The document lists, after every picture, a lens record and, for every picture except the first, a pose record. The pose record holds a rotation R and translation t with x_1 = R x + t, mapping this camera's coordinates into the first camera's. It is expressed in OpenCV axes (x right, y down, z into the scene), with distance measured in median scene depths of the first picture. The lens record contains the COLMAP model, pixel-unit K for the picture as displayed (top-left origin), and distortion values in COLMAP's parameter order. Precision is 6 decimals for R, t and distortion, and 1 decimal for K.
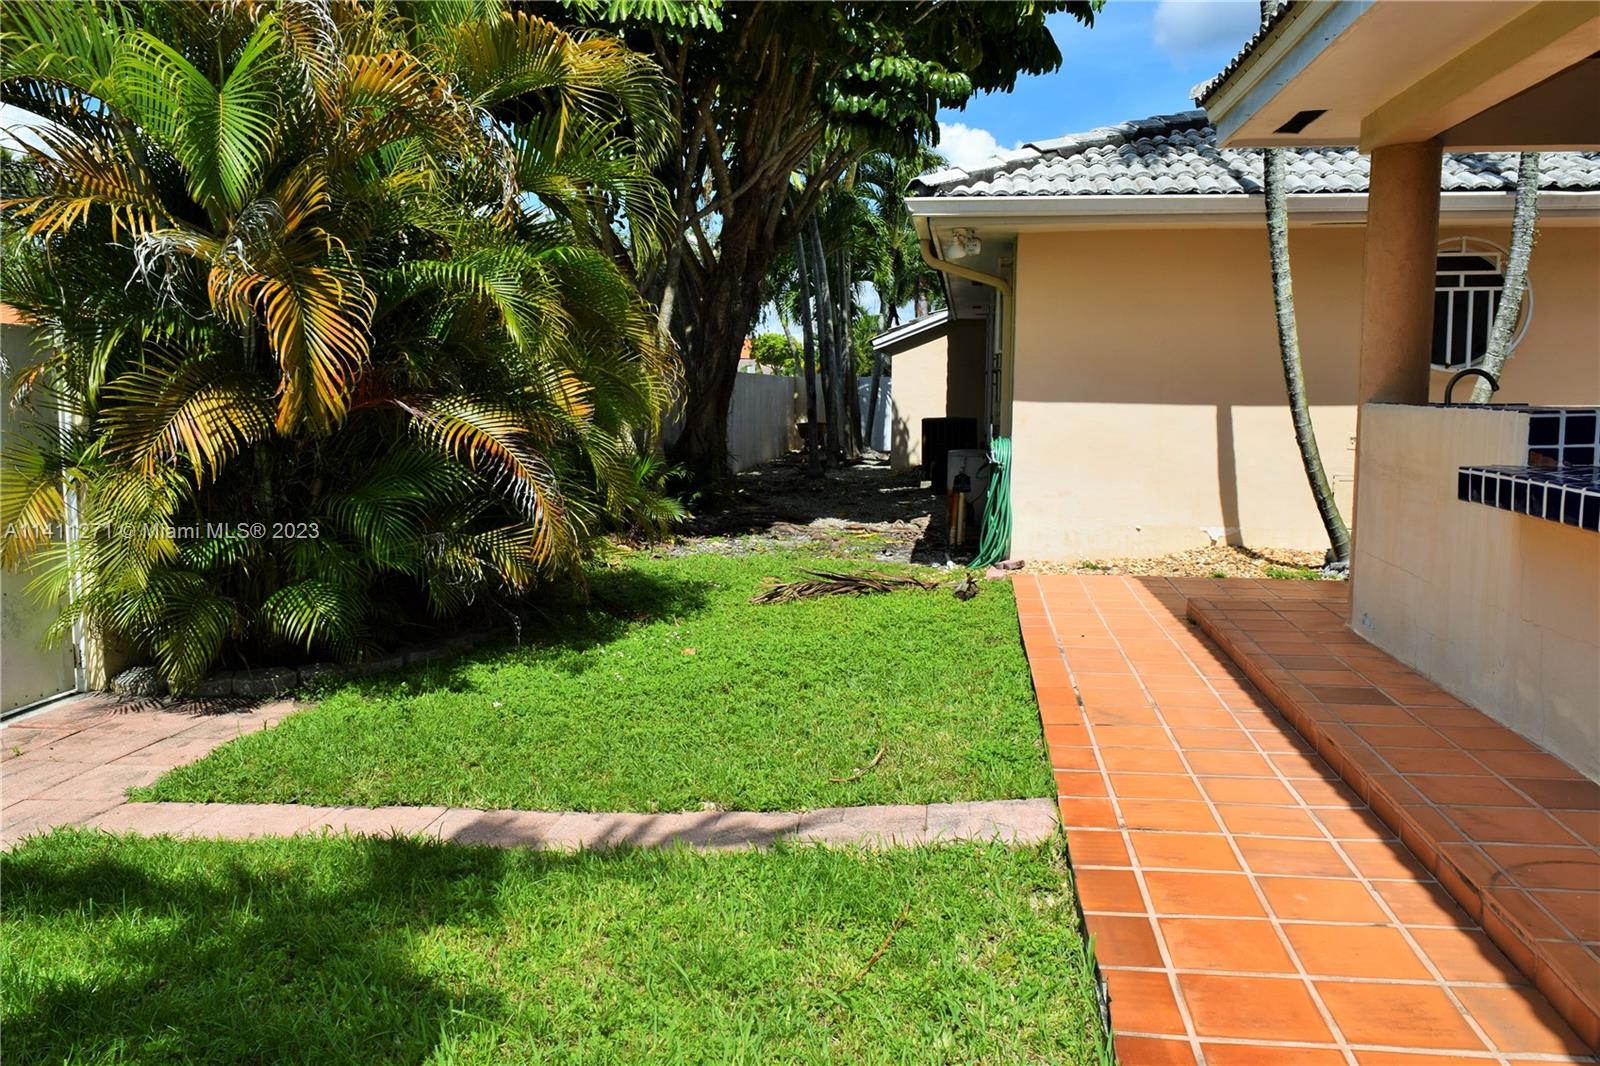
lens RADIAL K [[1235.9, 0, 800.4], [0, 1235.9, 512.4], [0, 0, 1]] dist [-0.001850, -0.002262]
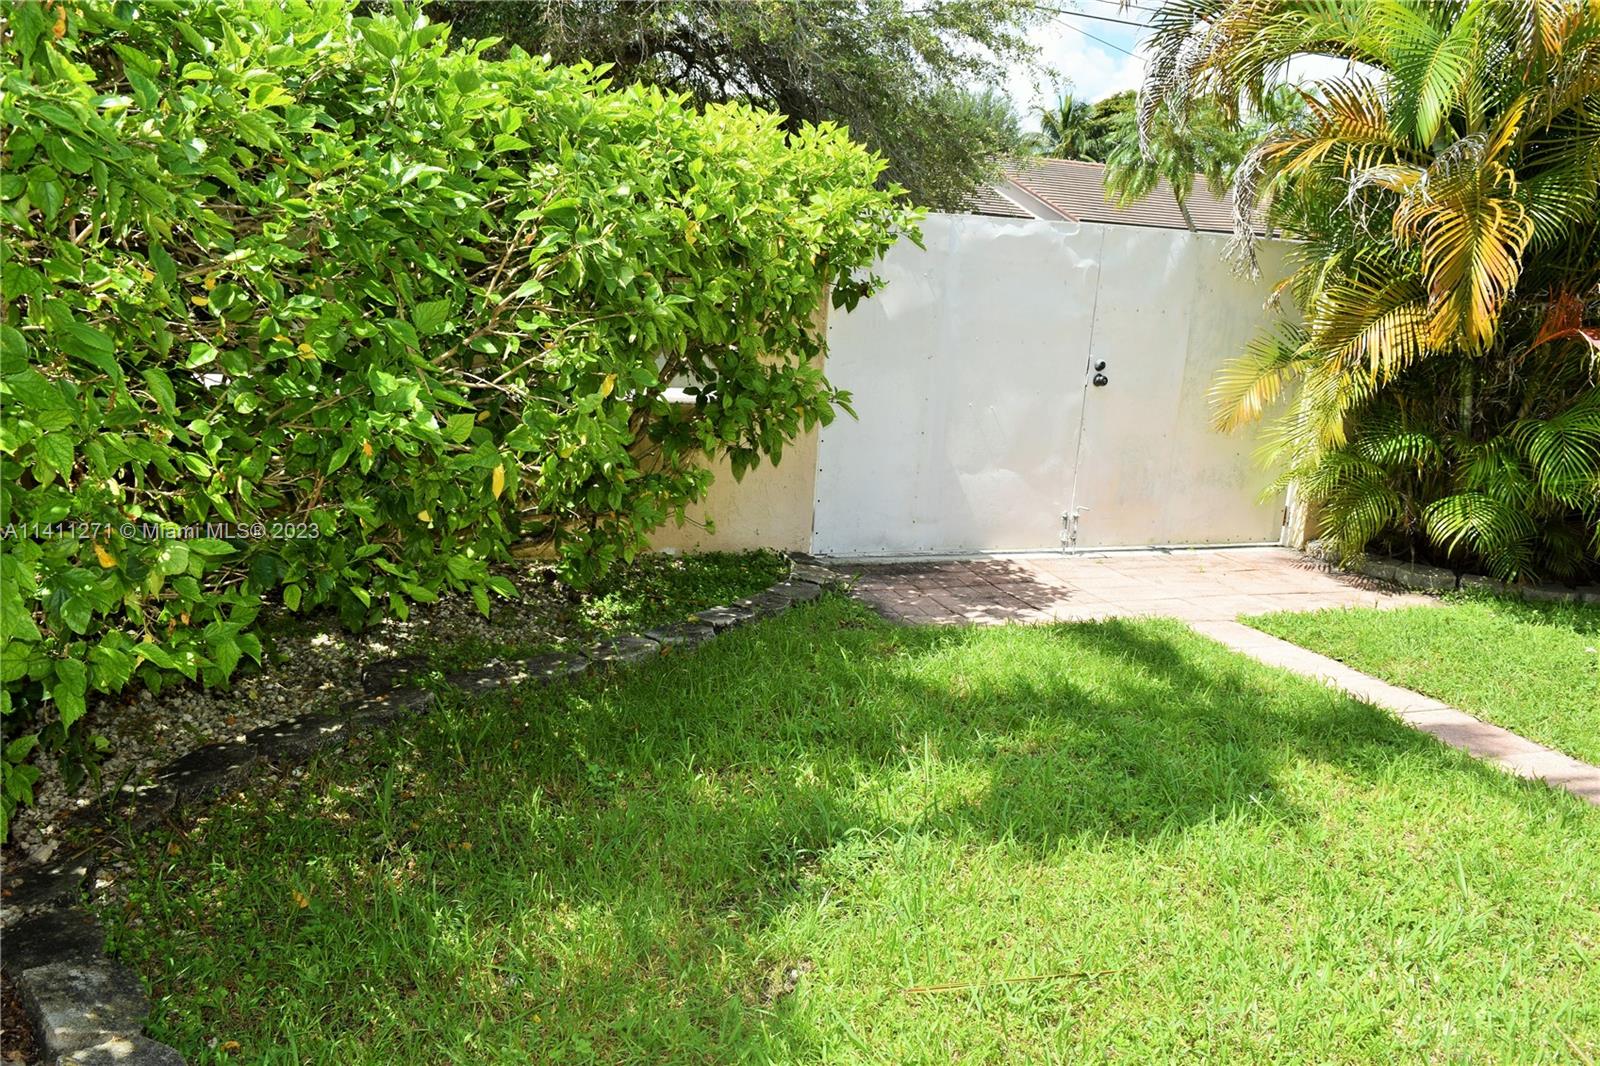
lens RADIAL K [[1235.9, 0, 800.4], [0, 1235.9, 512.4], [0, 0, 1]] dist [-0.001850, -0.002262]
pose [[0.481808, 0.216721, -0.849054, 0.258308], [-0.156515, 0.974637, 0.159959, -0.009388], [0.862186, 0.055820, 0.503508, -0.037713]]
